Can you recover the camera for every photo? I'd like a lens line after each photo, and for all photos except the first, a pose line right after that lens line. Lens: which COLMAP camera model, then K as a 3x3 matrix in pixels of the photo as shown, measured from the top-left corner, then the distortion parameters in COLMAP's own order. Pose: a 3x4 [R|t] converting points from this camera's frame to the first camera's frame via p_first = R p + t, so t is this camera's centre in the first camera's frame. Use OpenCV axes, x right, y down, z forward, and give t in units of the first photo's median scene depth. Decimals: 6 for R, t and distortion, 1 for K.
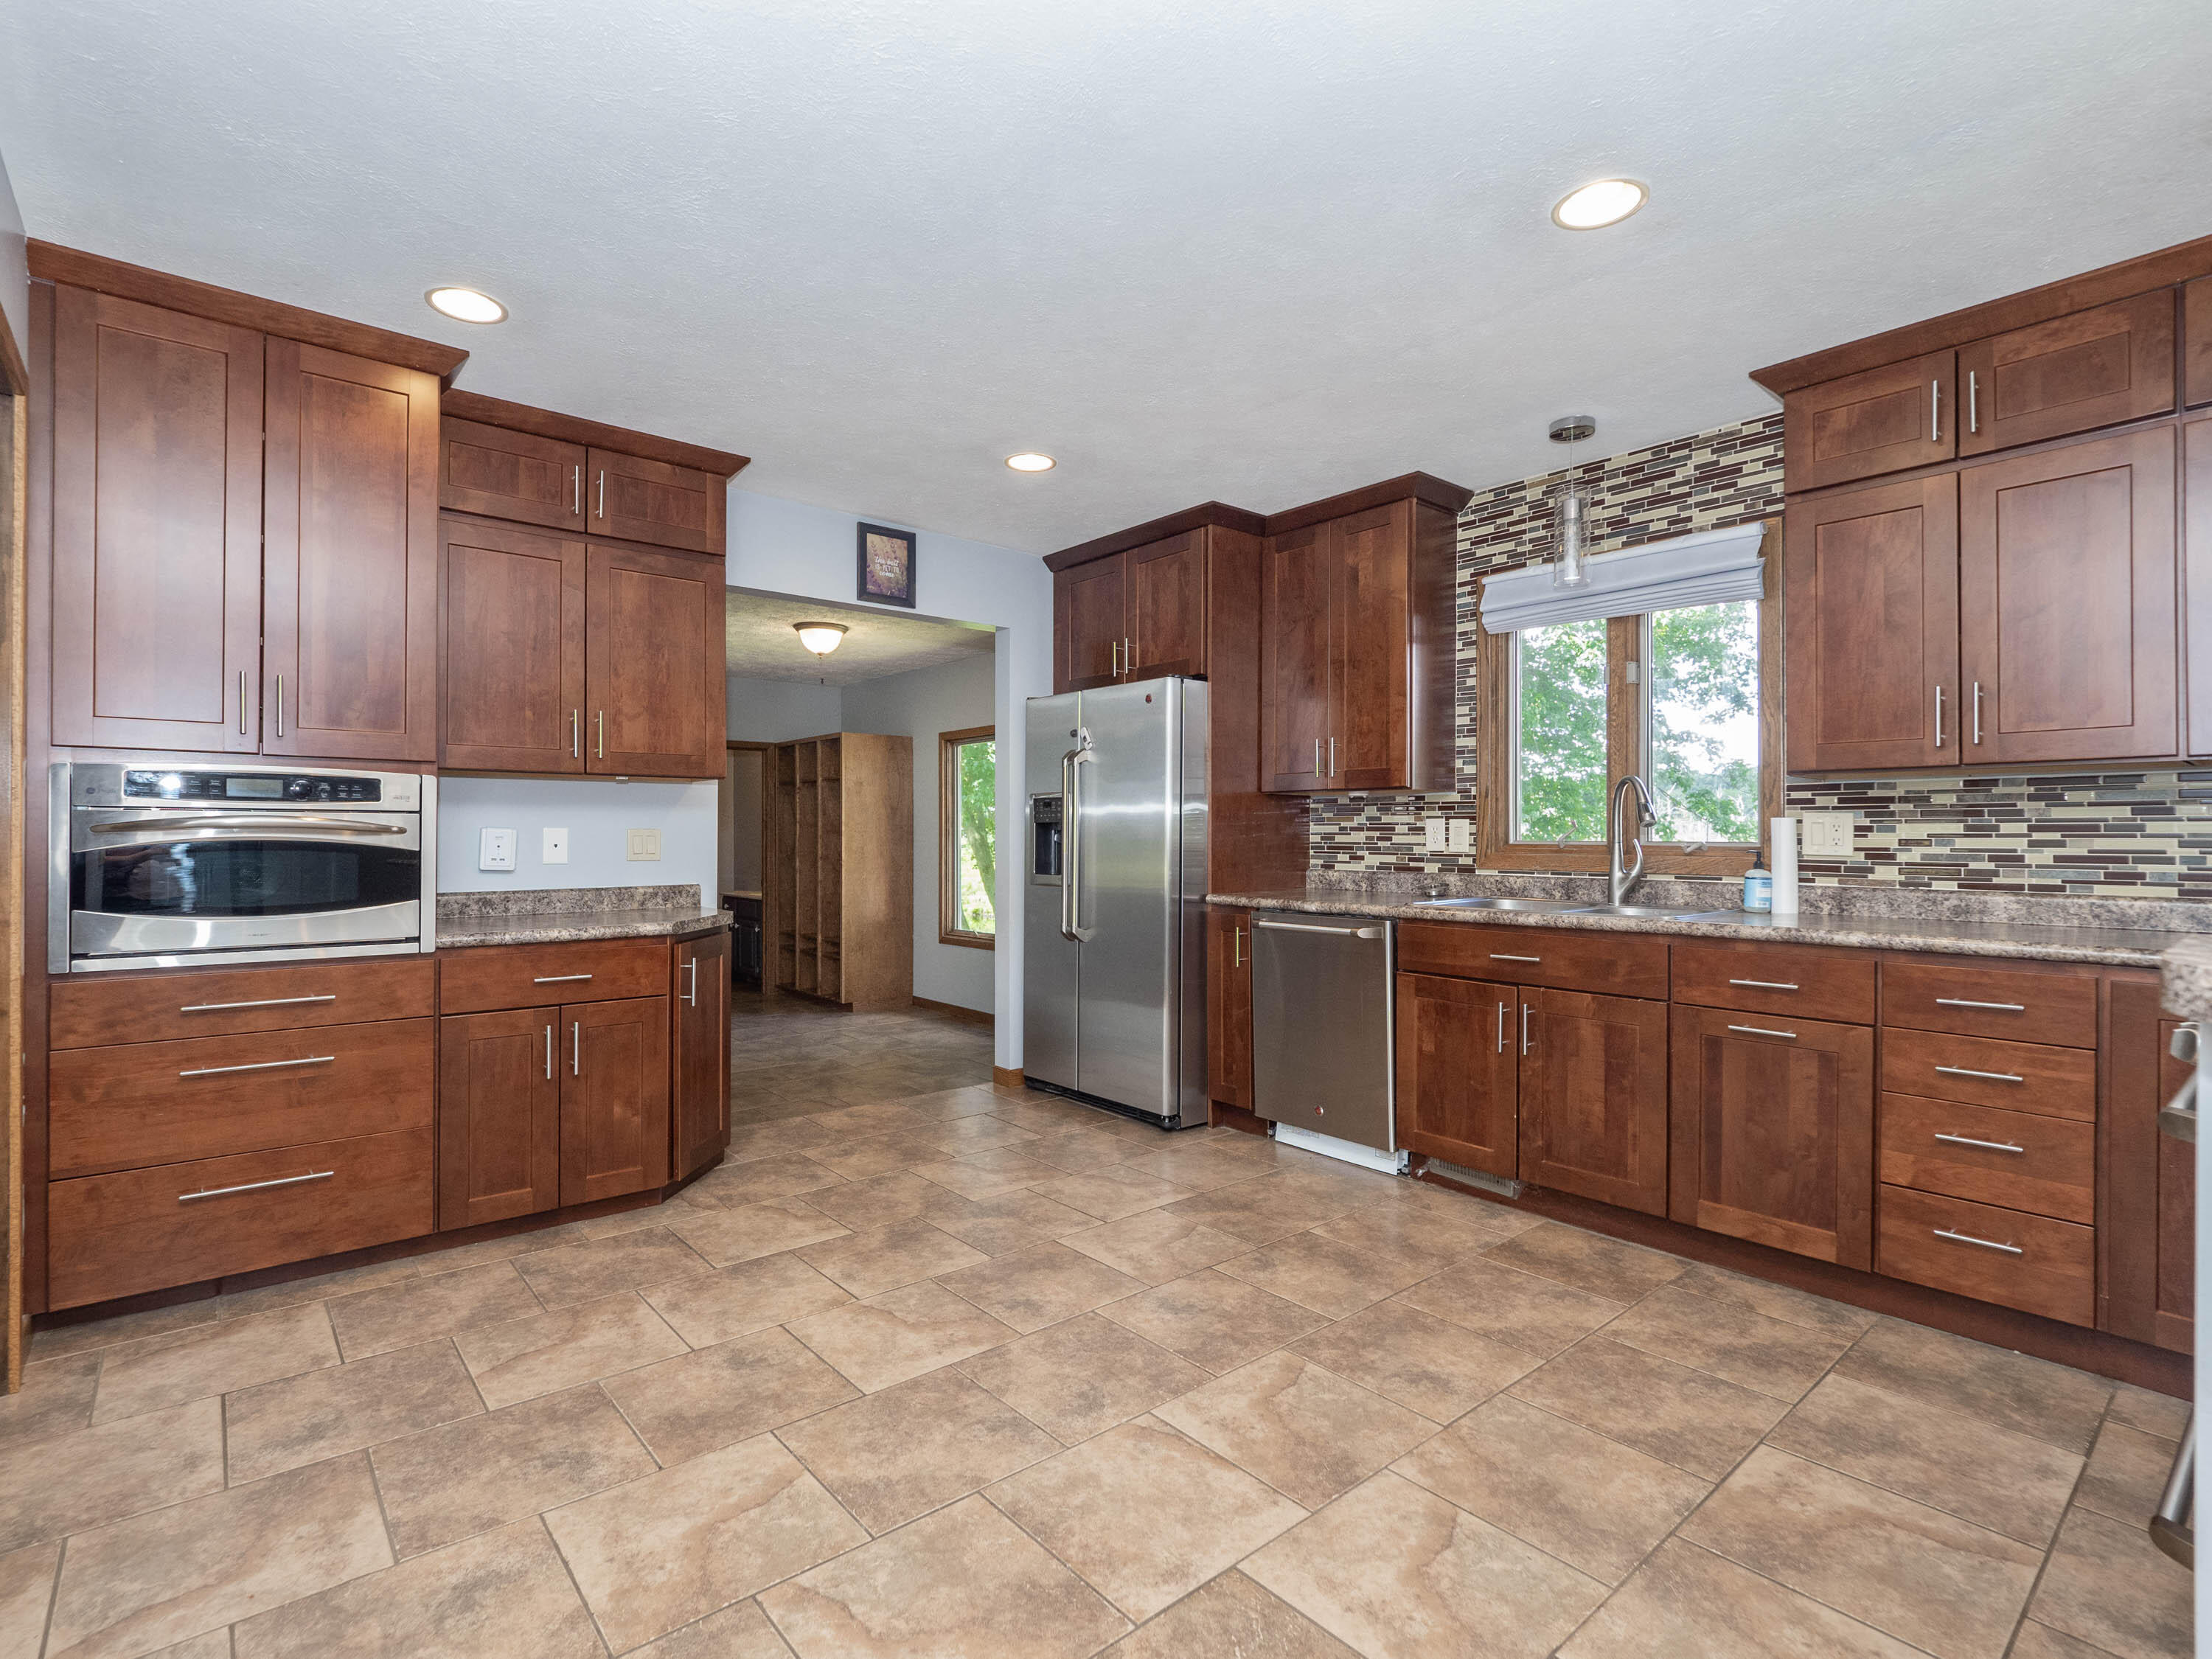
lens RADIAL K [[1084.0, 0, 1047.0], [0, 1084.0, 827.9], [0, 0, 1]] dist [0.001290, -0.000278]
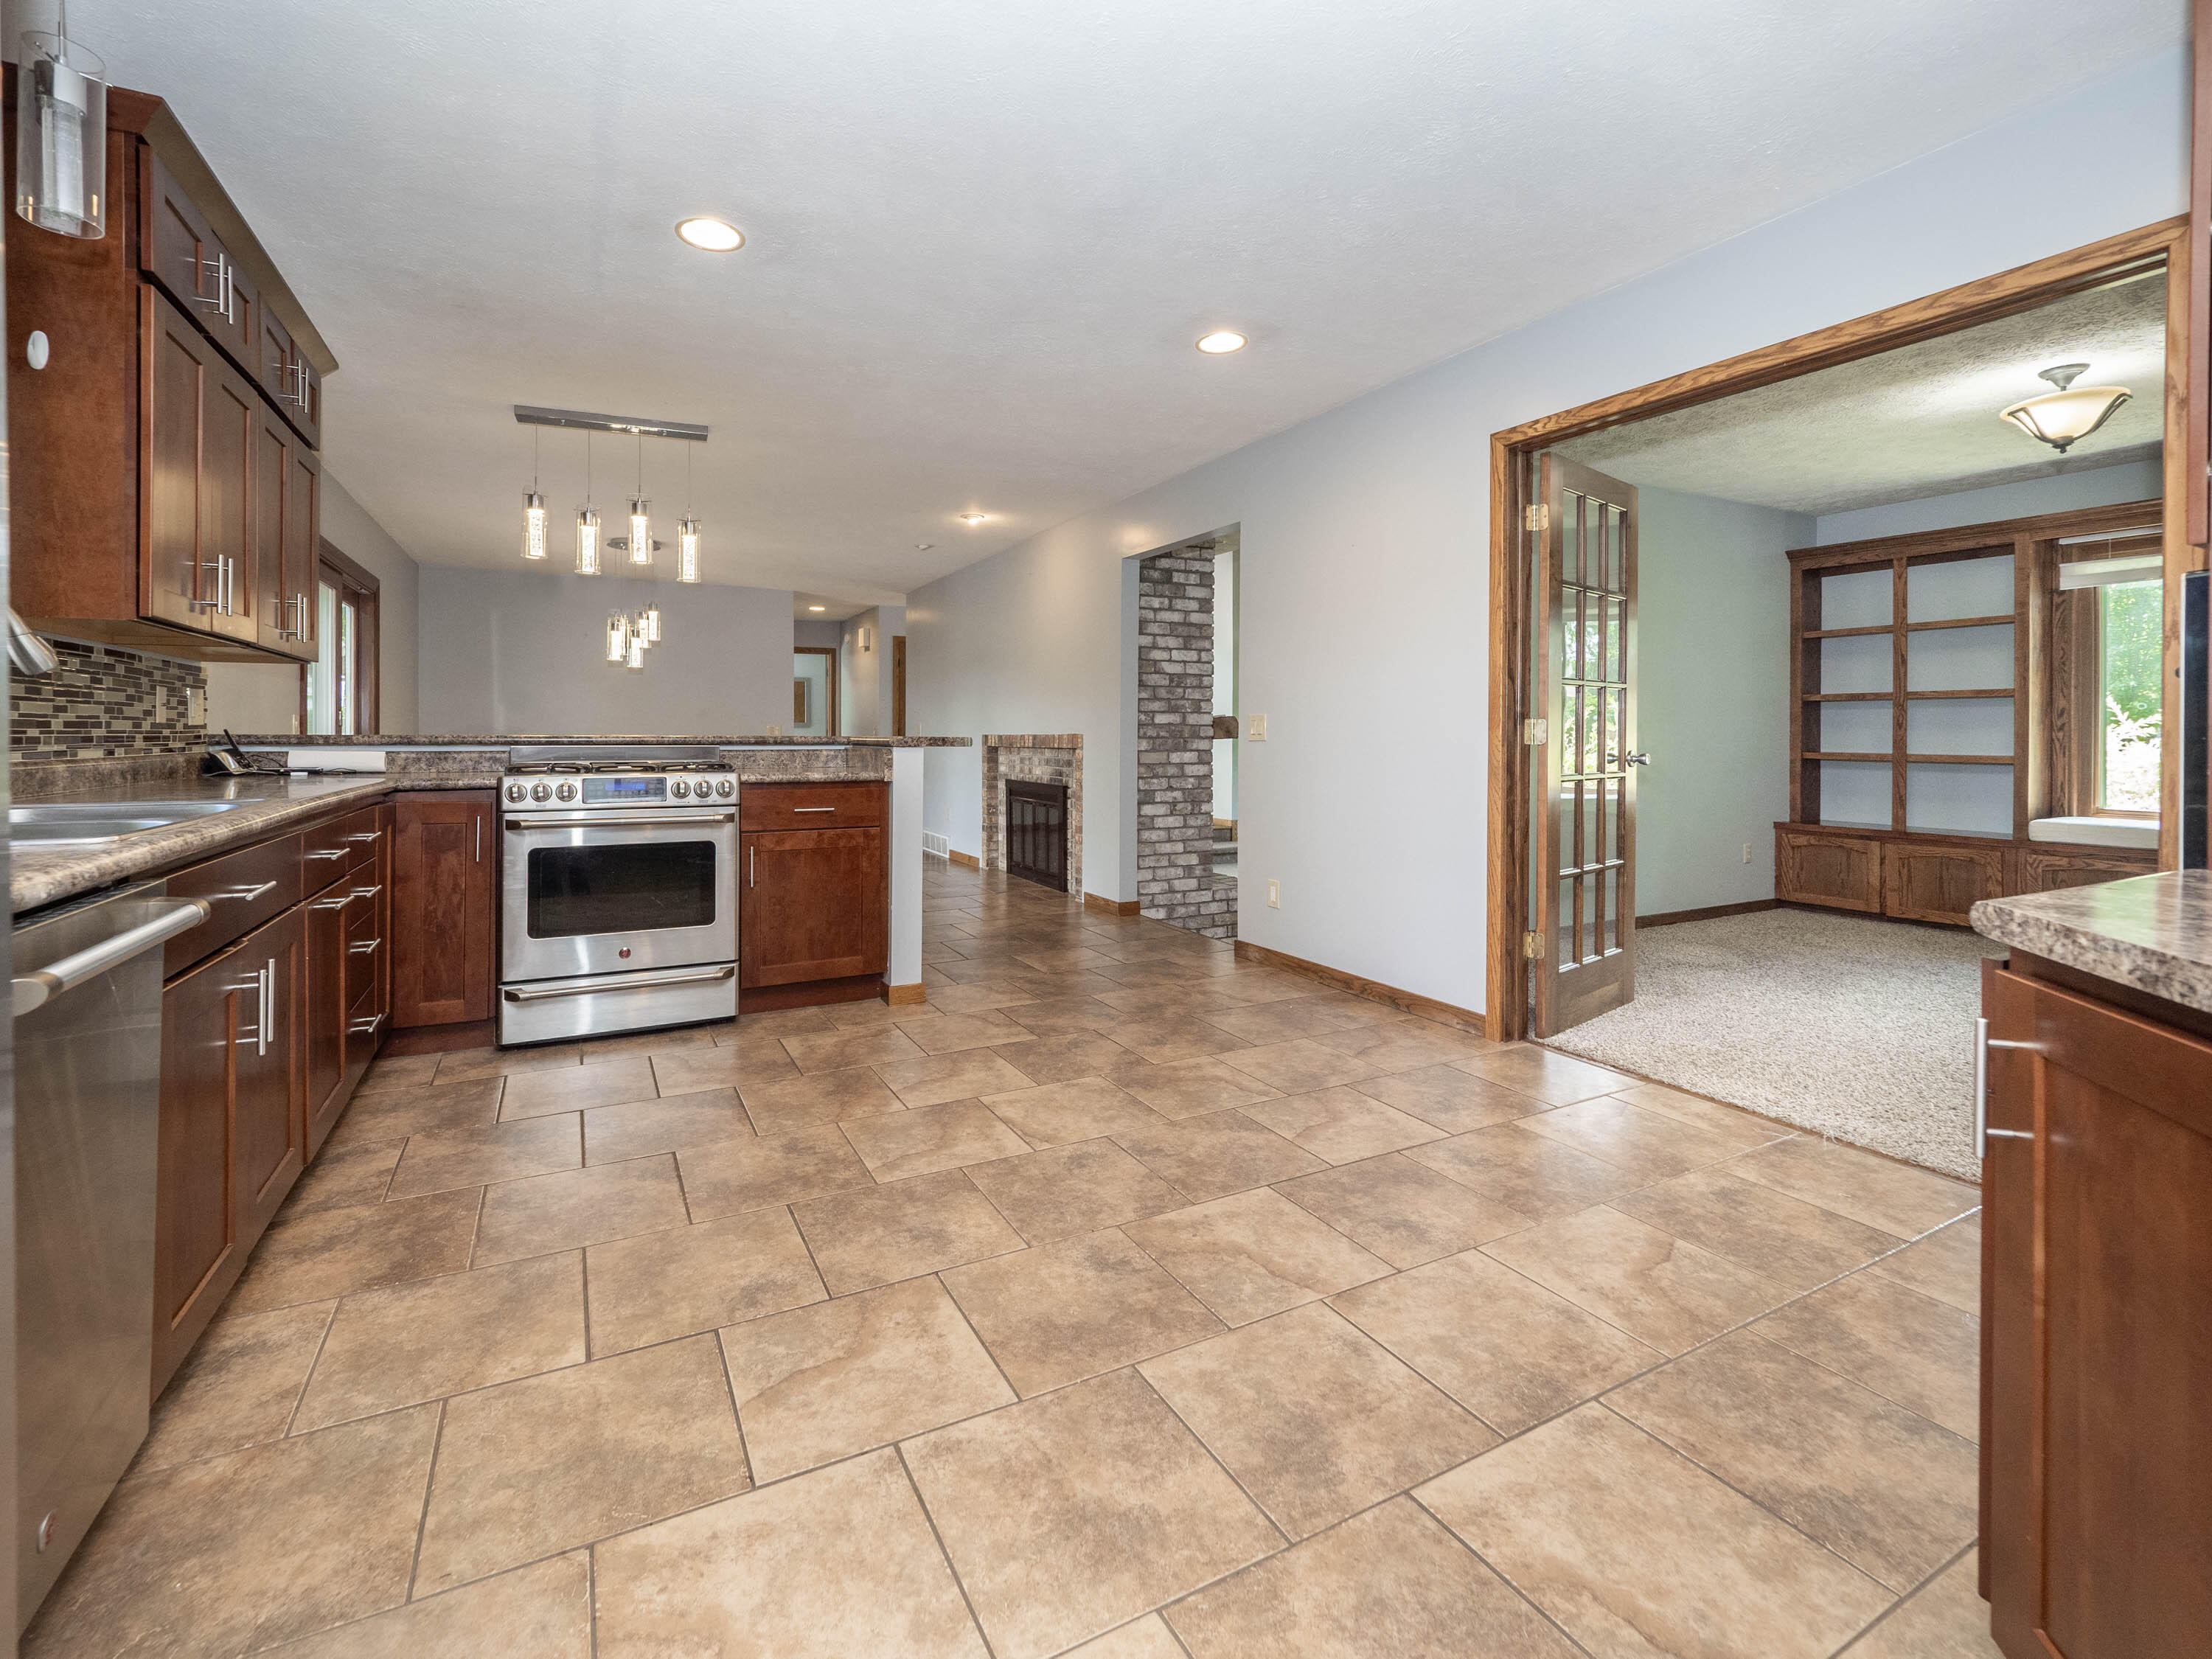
lens RADIAL K [[996.4, 0, 1059.9], [0, 996.4, 743.8], [0, 0, 1]] dist [-0.004070, -0.000913]
pose [[-0.980142, -0.001597, 0.198288, -0.118339], [-0.001761, 0.999998, -0.000653, 0.042334], [-0.198287, -0.000989, -0.980144, 1.531041]]
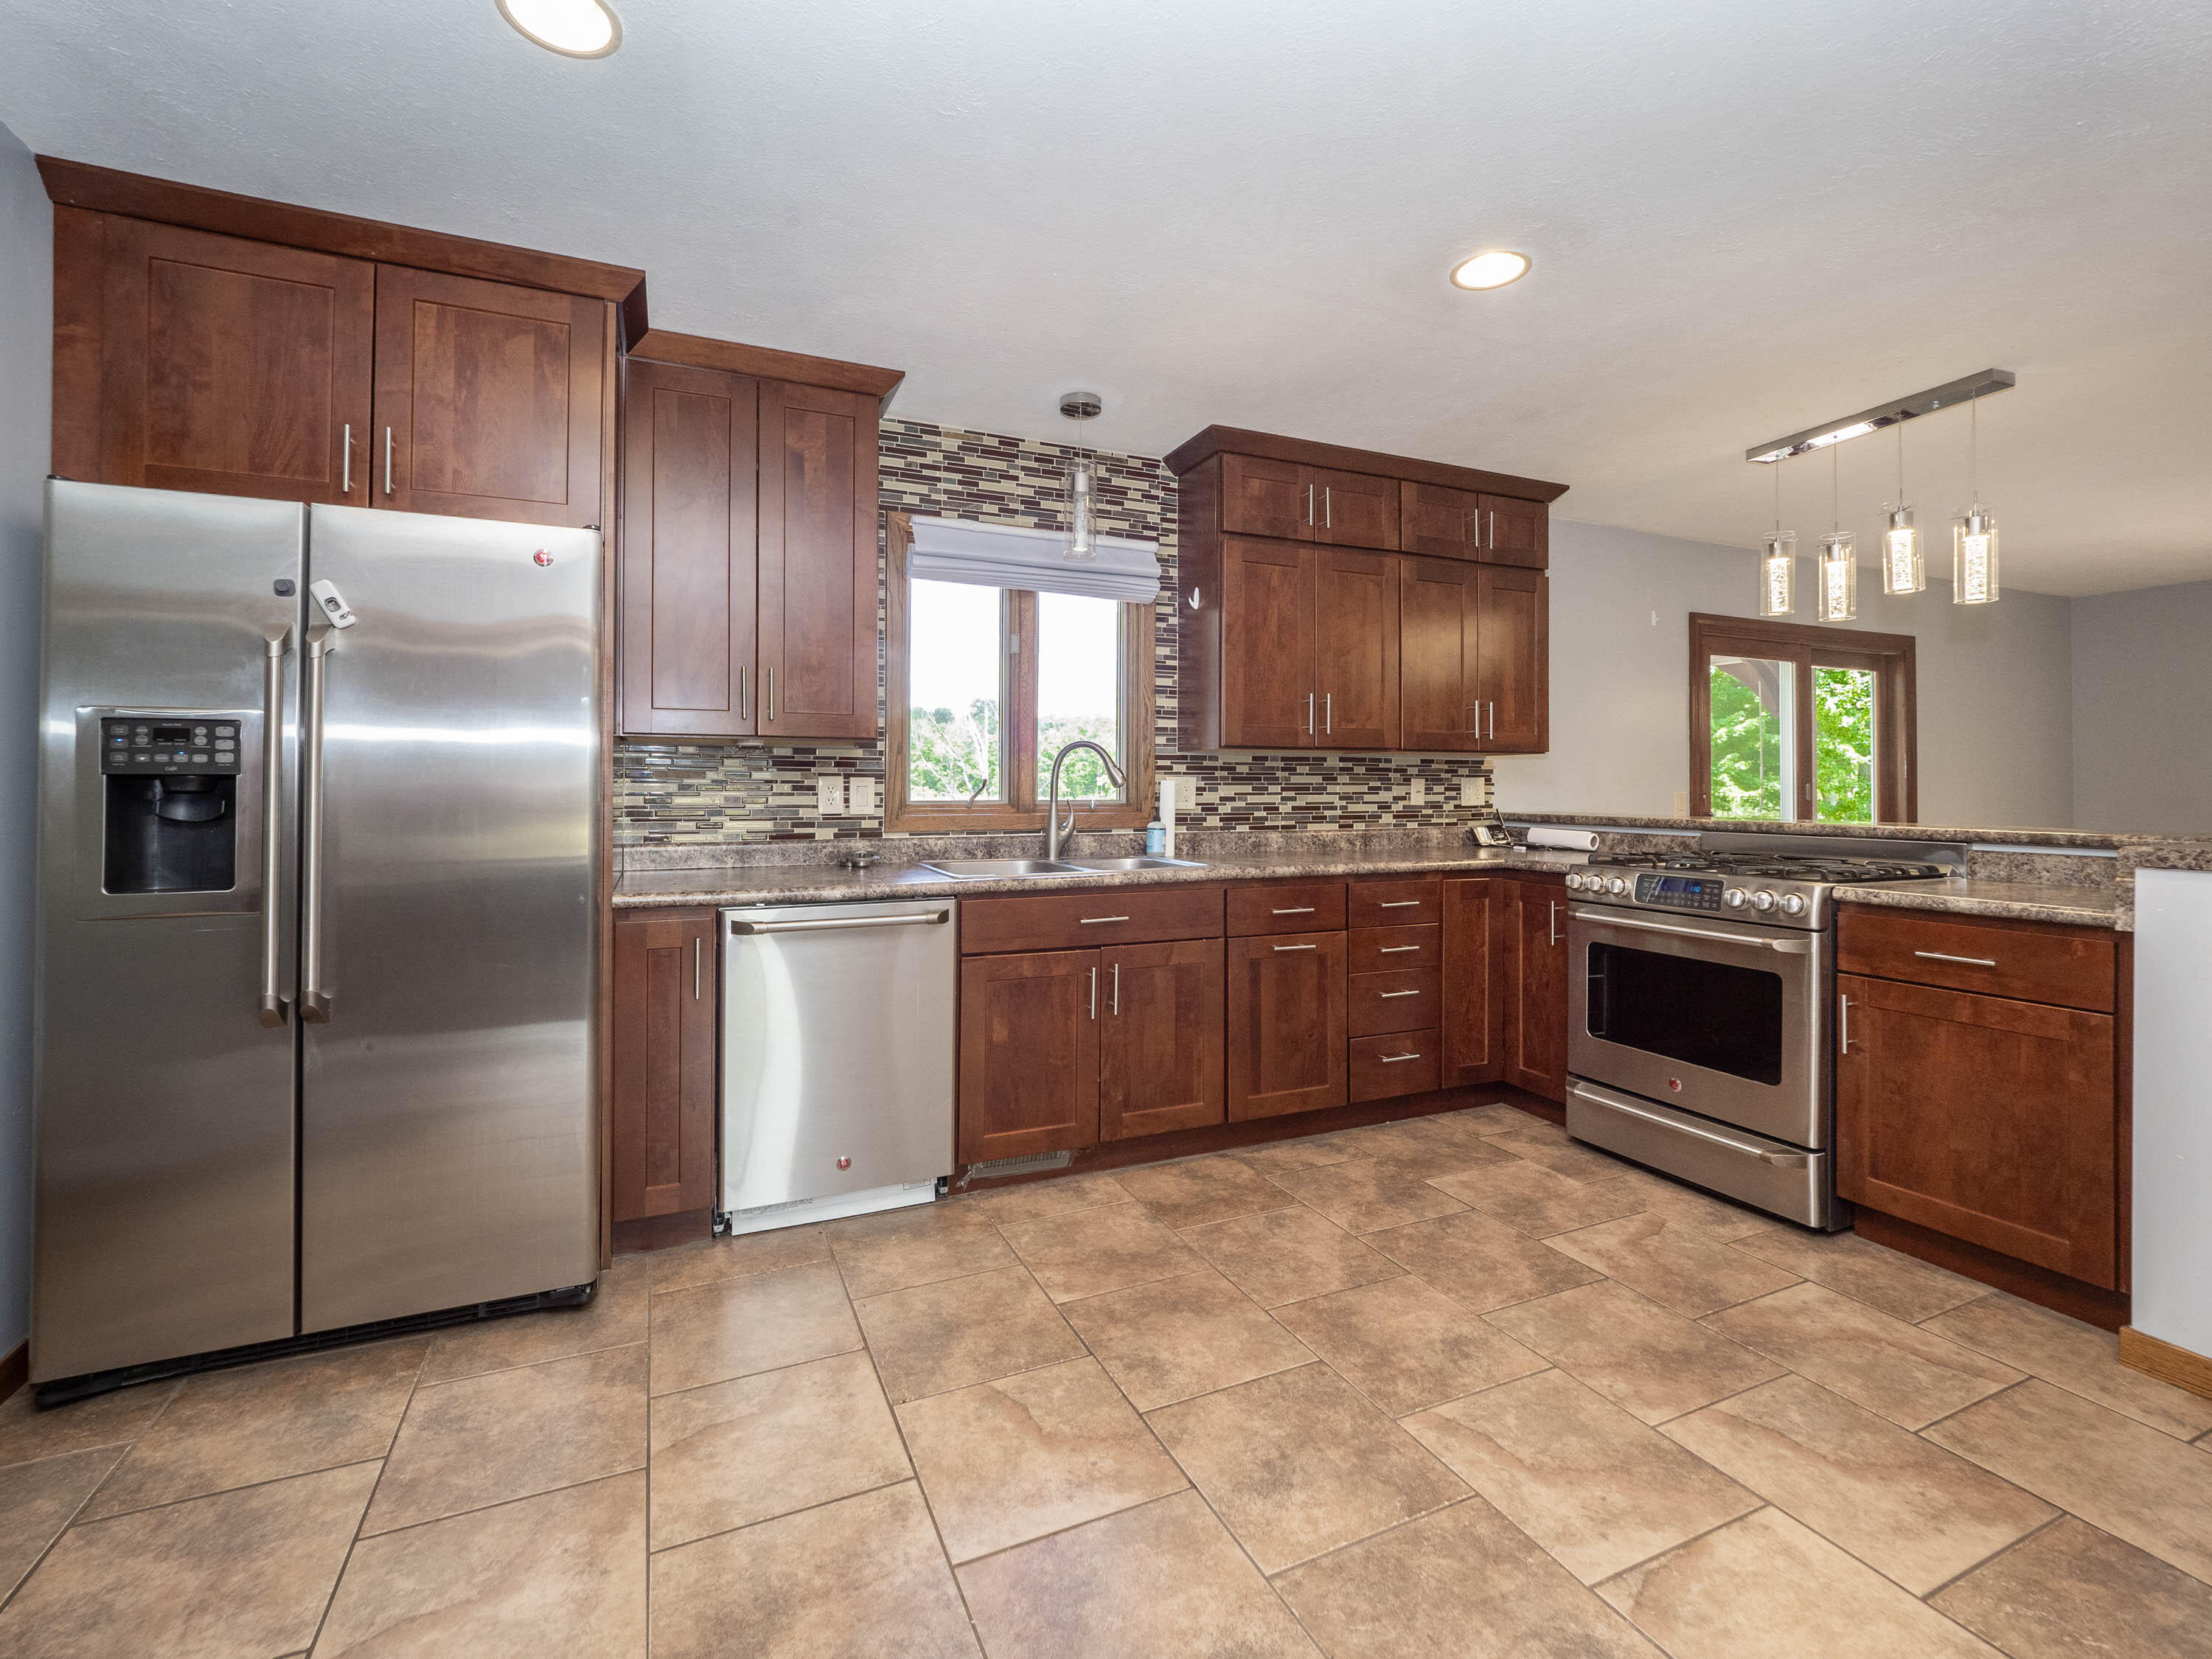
lens RADIAL K [[965.2, 0, 1096.5], [0, 965.2, 778.7], [0, 0, 1]] dist [0.019503, -0.013181]
pose [[0.248445, 0.005876, 0.968628, -0.452395], [-0.005785, 0.999973, -0.004582, -0.005855], [-0.968629, -0.004465, 0.248472, 0.830489]]
